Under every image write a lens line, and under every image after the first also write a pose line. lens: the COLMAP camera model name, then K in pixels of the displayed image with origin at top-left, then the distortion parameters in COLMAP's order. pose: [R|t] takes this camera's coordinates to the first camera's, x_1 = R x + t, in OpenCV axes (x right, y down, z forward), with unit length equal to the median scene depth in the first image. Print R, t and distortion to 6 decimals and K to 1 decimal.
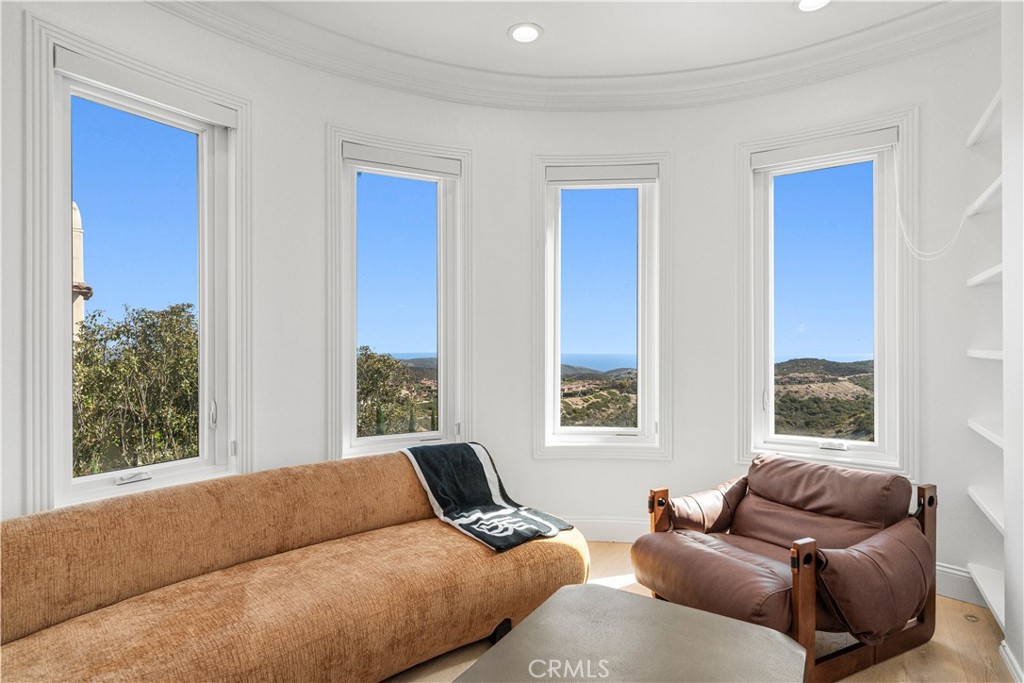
lens RADIAL K [[537.9, 0, 510.3], [0, 537.9, 347.4], [0, 0, 1]] dist [0.004091, 0.000551]
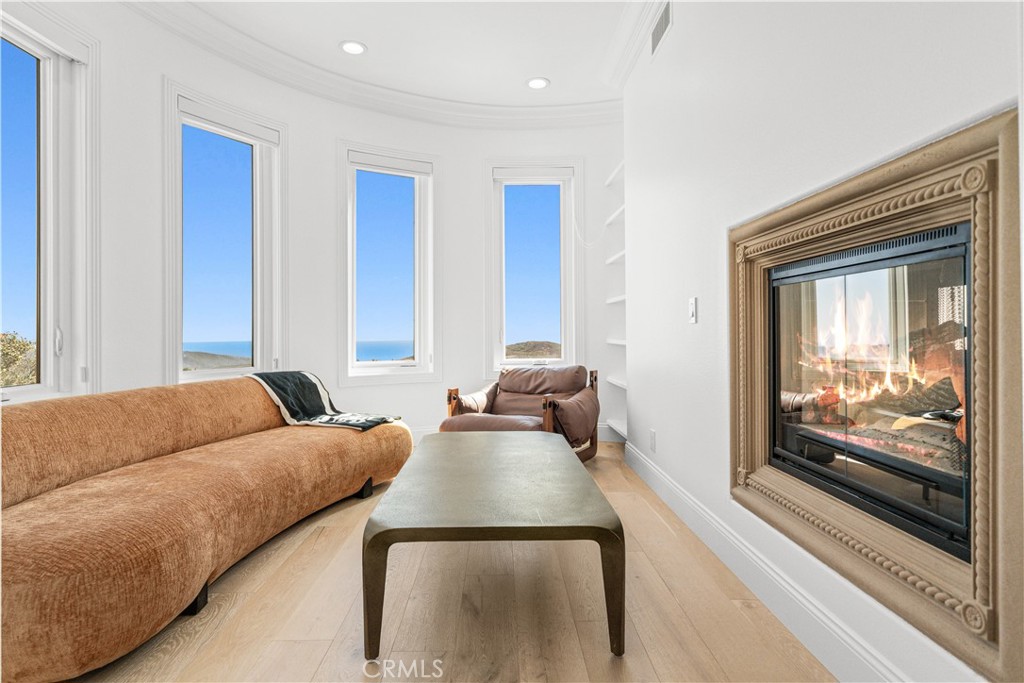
lens RADIAL K [[558.9, 0, 512.0], [0, 558.9, 341.5], [0, 0, 1]] dist [0.002151, 0.001139]
pose [[0.827333, -0.010304, 0.561617, -0.446495], [0.007026, 0.999943, 0.007996, 0.124313], [-0.561668, -0.002669, 0.827359, -0.351752]]
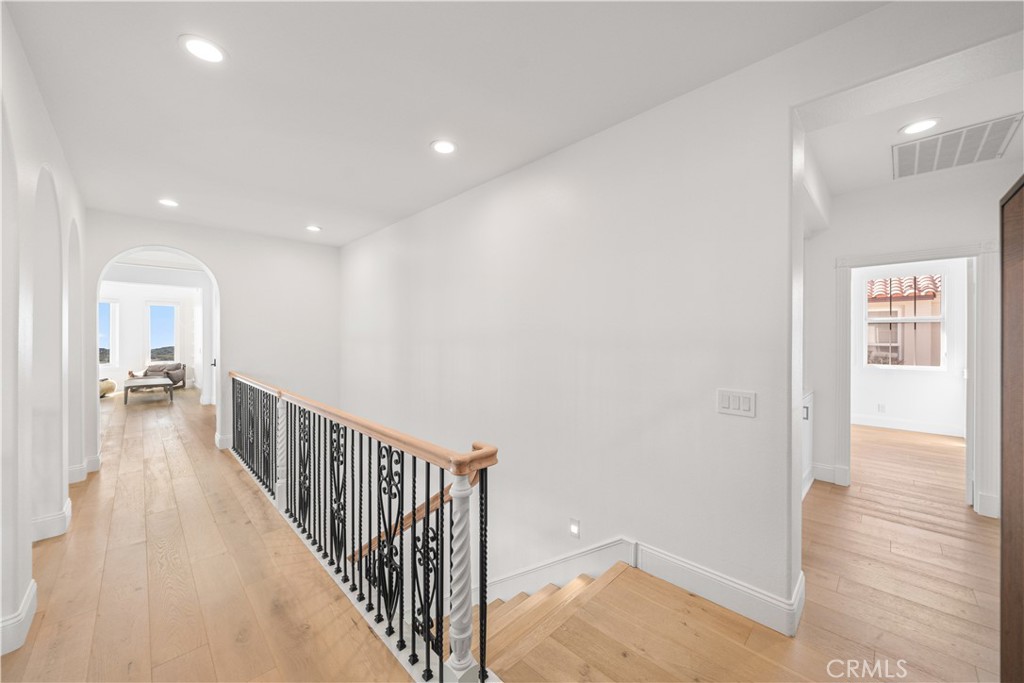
lens RADIAL K [[380.4, 0, 510.3], [0, 380.4, 340.1], [0, 0, 1]] dist [-0.000469, -0.000033]
pose [[0.226107, -0.007700, 0.974072, -2.459564], [0.000865, 0.999970, 0.007704, -0.057178], [-0.974102, -0.000899, 0.226107, -3.391895]]
